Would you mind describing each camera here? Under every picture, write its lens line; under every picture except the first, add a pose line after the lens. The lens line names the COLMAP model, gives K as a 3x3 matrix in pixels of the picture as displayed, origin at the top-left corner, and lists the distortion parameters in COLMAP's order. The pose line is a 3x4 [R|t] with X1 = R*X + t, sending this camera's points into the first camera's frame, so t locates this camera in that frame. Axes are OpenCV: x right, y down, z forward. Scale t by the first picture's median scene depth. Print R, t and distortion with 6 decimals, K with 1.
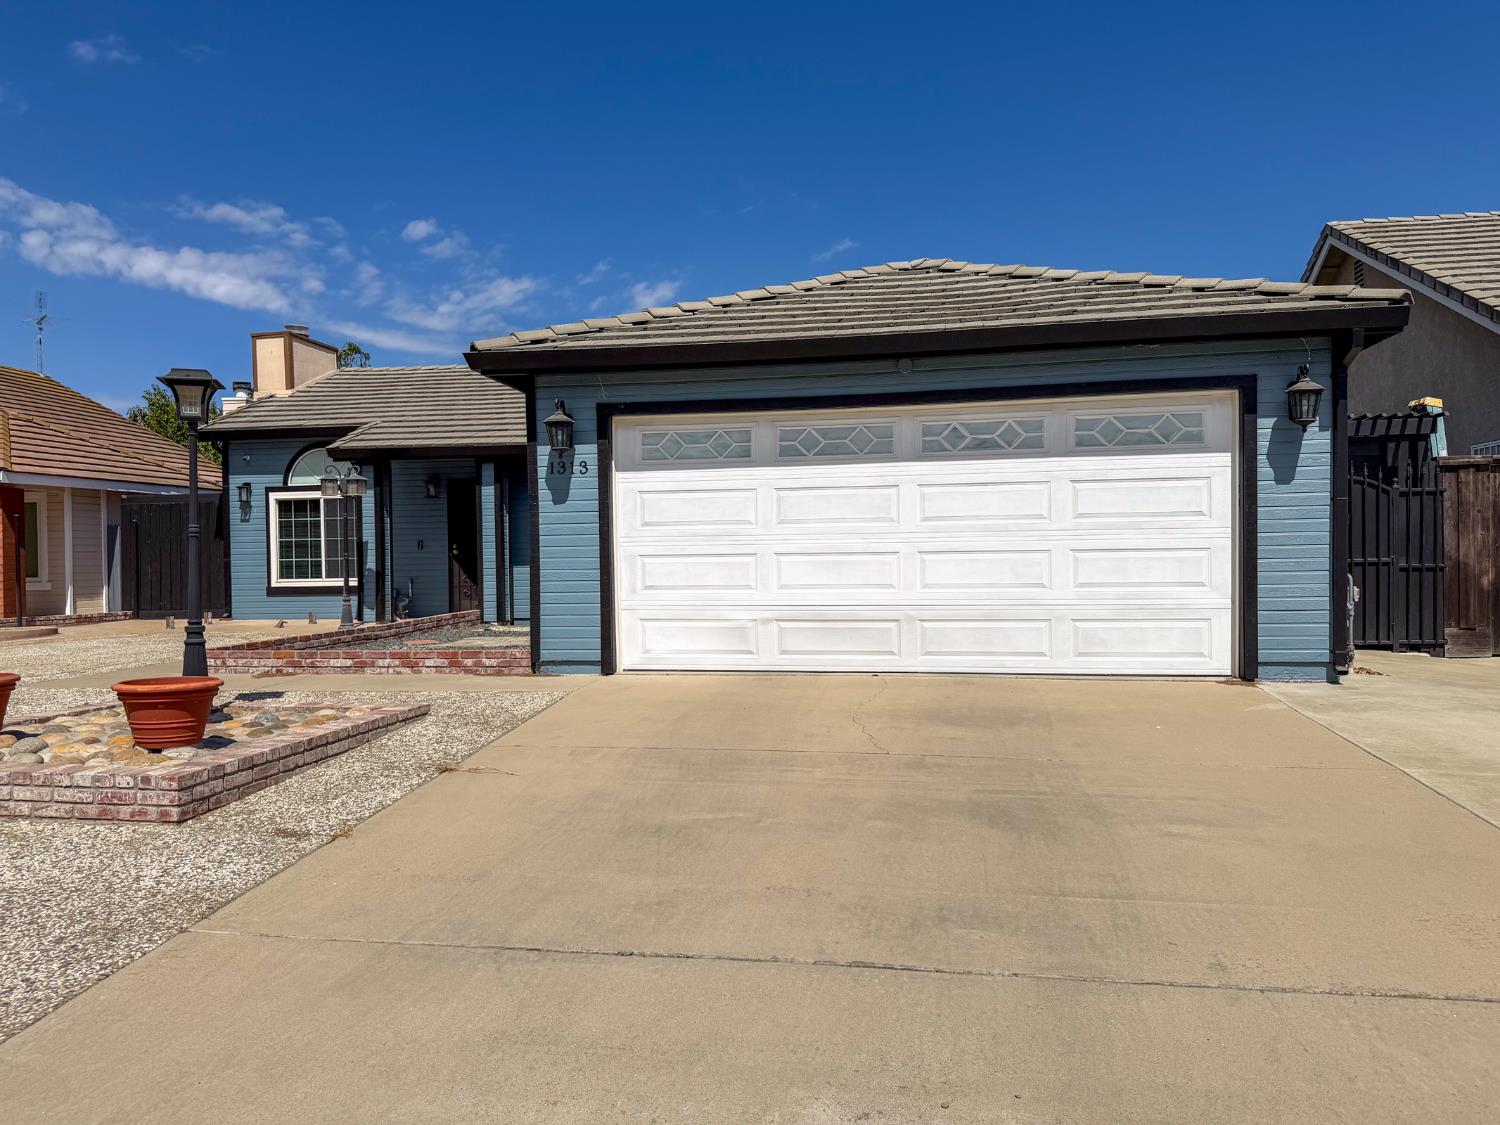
lens RADIAL K [[1063.4, 0, 760.4], [0, 1063.4, 561.8], [0, 0, 1]] dist [0.059022, -0.061939]
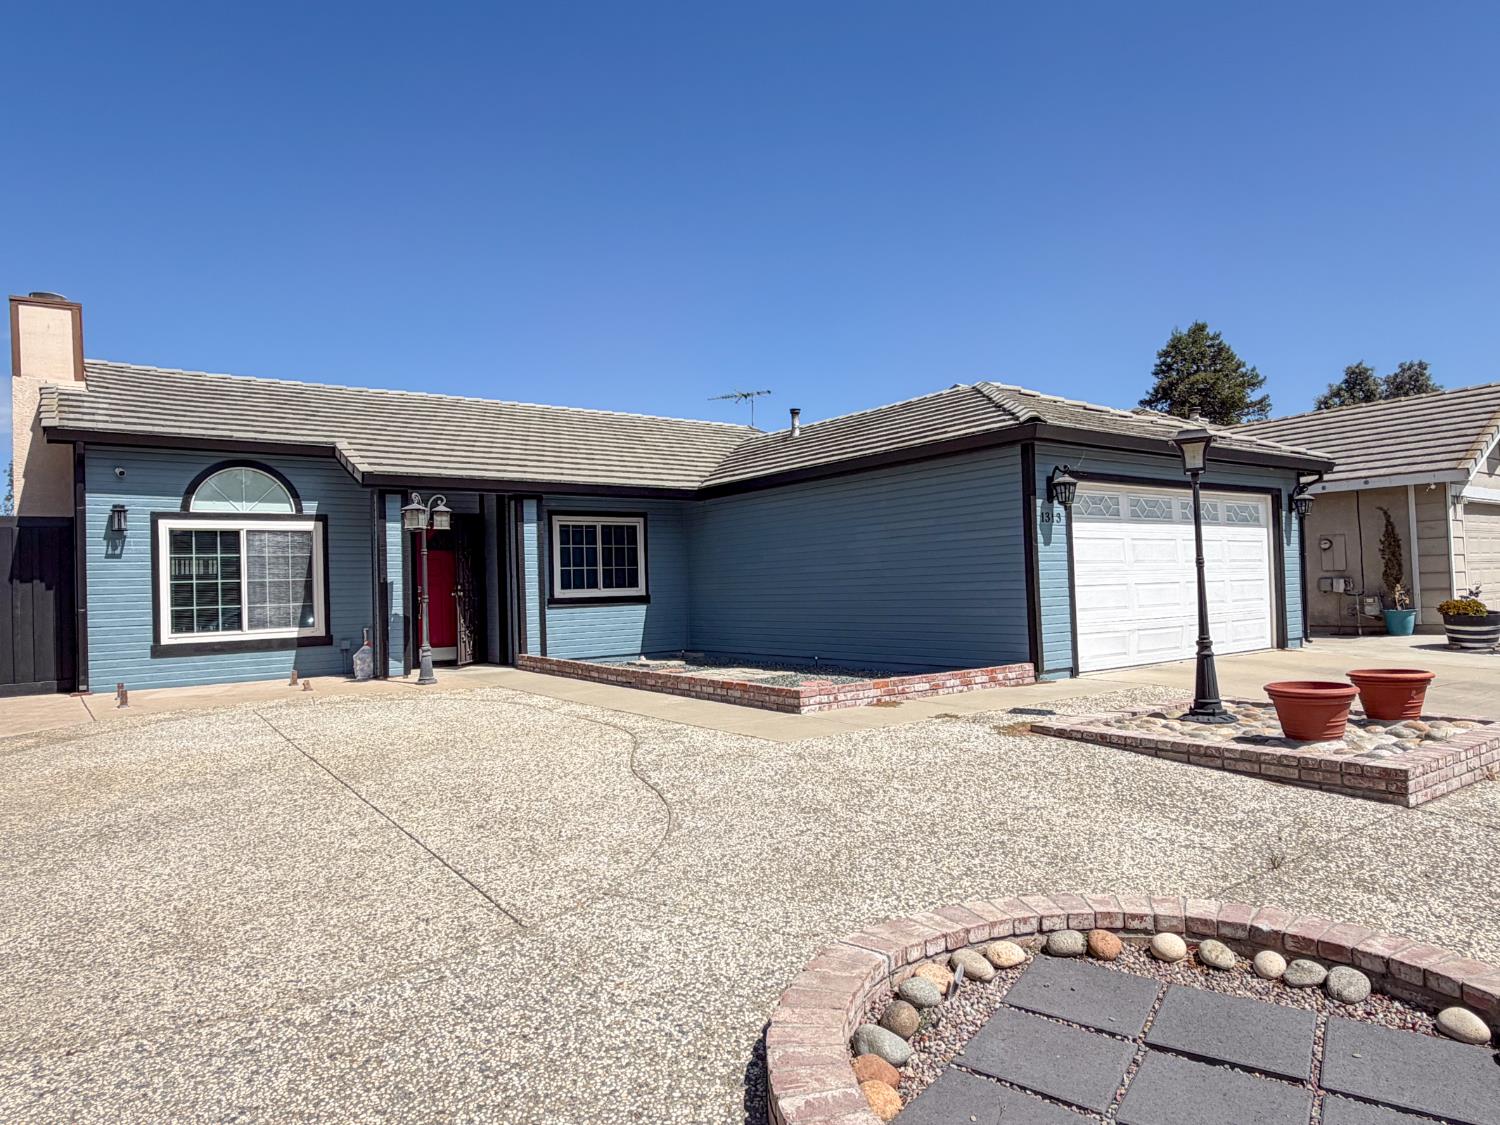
lens RADIAL K [[910.7, 0, 744.1], [0, 910.7, 562.6], [0, 0, 1]] dist [0.011596, -0.000236]
pose [[0.699303, 0.011707, 0.714729, -1.180640], [0.022373, 0.999018, -0.038254, -0.000262], [-0.714475, 0.042742, 0.698354, 0.481370]]
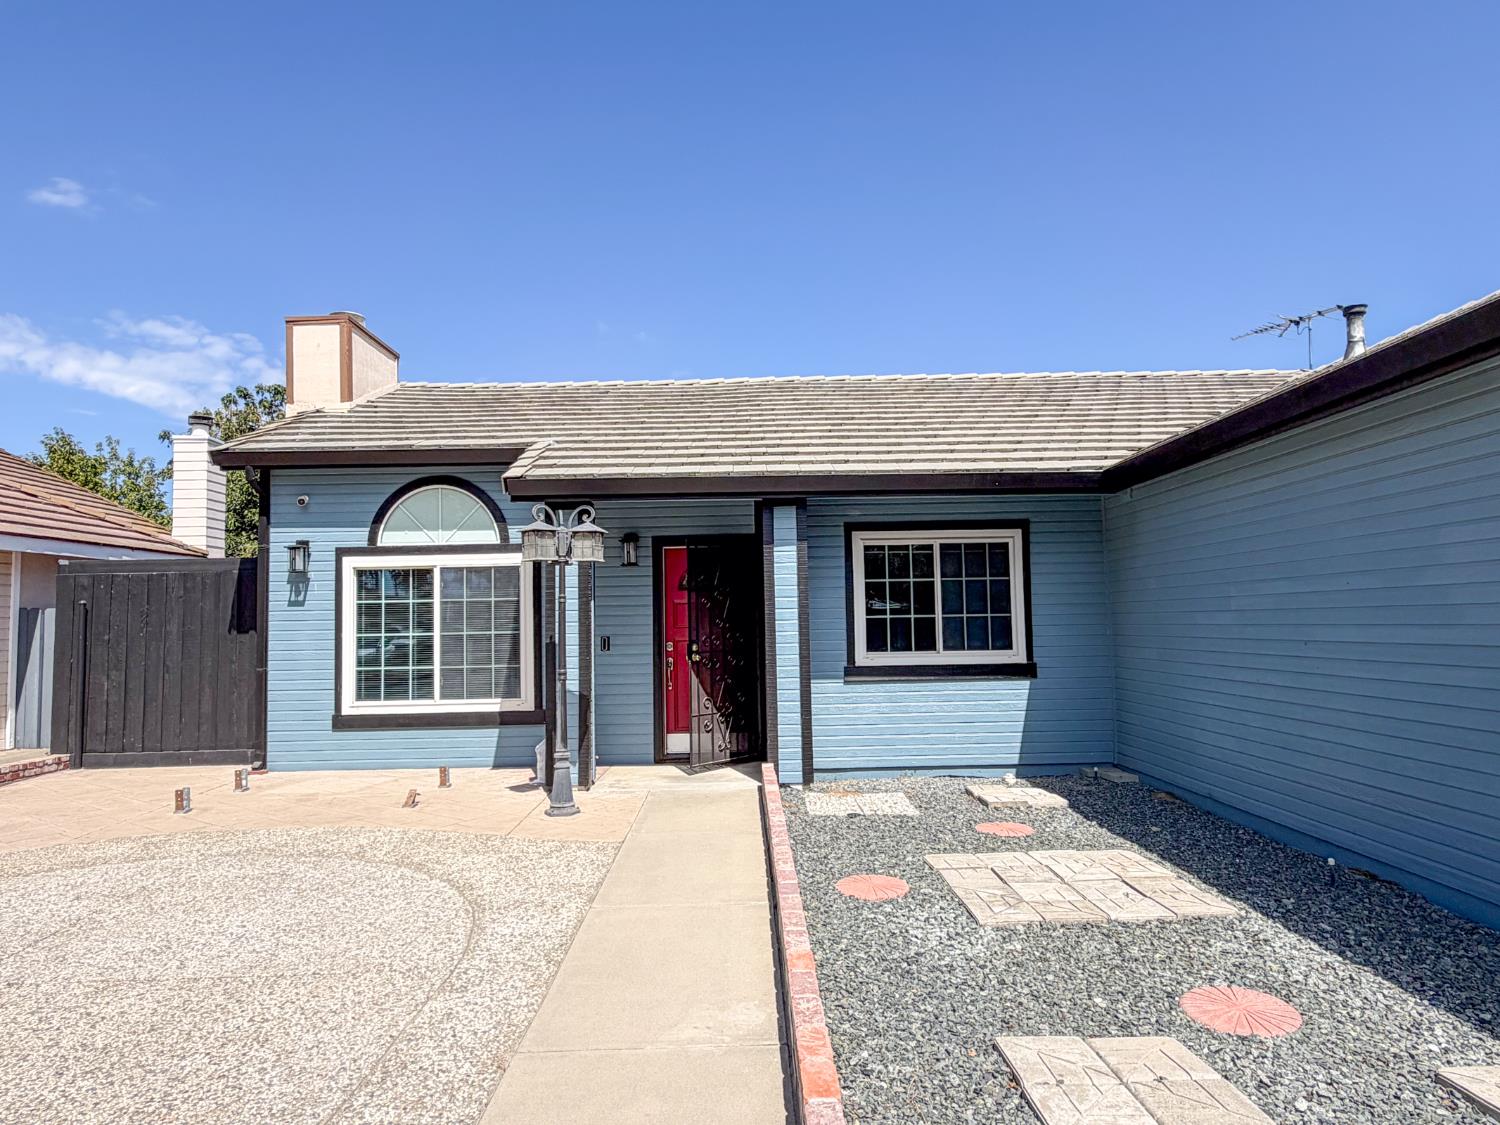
lens RADIAL K [[910.7, 0, 756.9], [0, 910.7, 563.3], [0, 0, 1]] dist [0.011596, -0.000236]
pose [[0.984553, 0.007279, 0.174935, -0.596744], [0.004650, 0.997696, -0.067685, -0.046895], [-0.175025, 0.067453, 0.982251, 0.854951]]
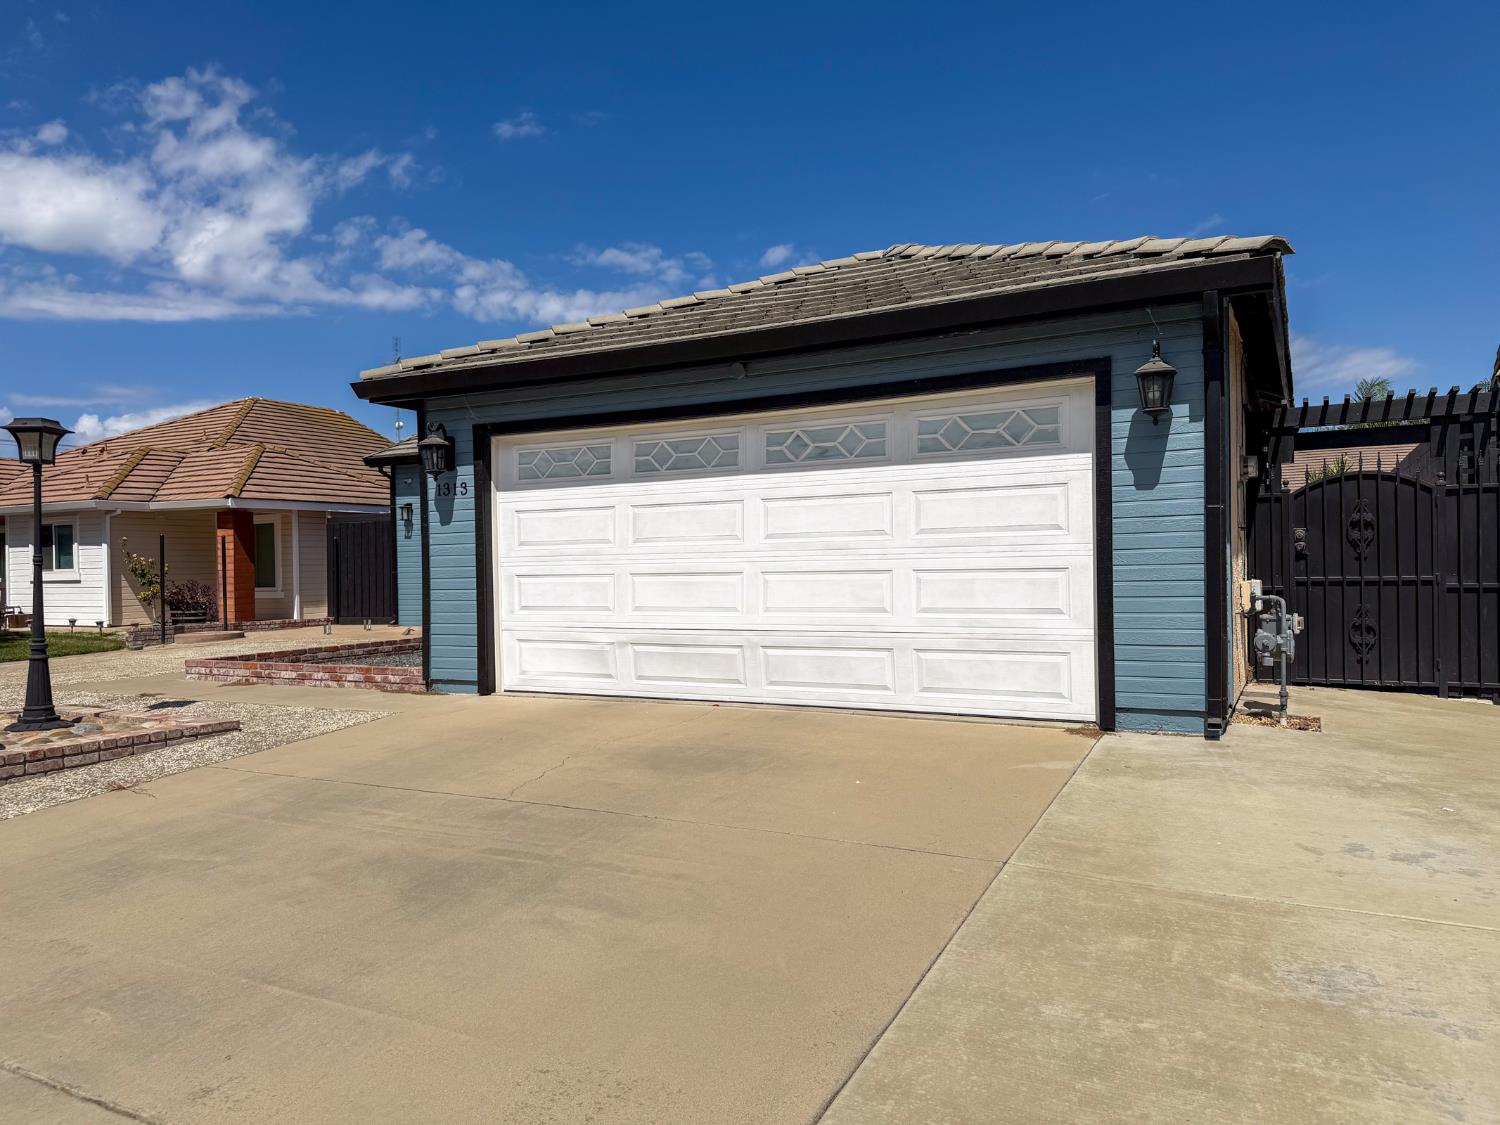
lens RADIAL K [[1063.4, 0, 754.5], [0, 1063.4, 564.9], [0, 0, 1]] dist [0.059022, -0.061939]
pose [[0.948142, -0.004385, -0.317815, 0.402242], [0.004225, 0.999990, -0.001191, -0.013533], [0.317818, -0.000214, 0.948152, 0.121113]]
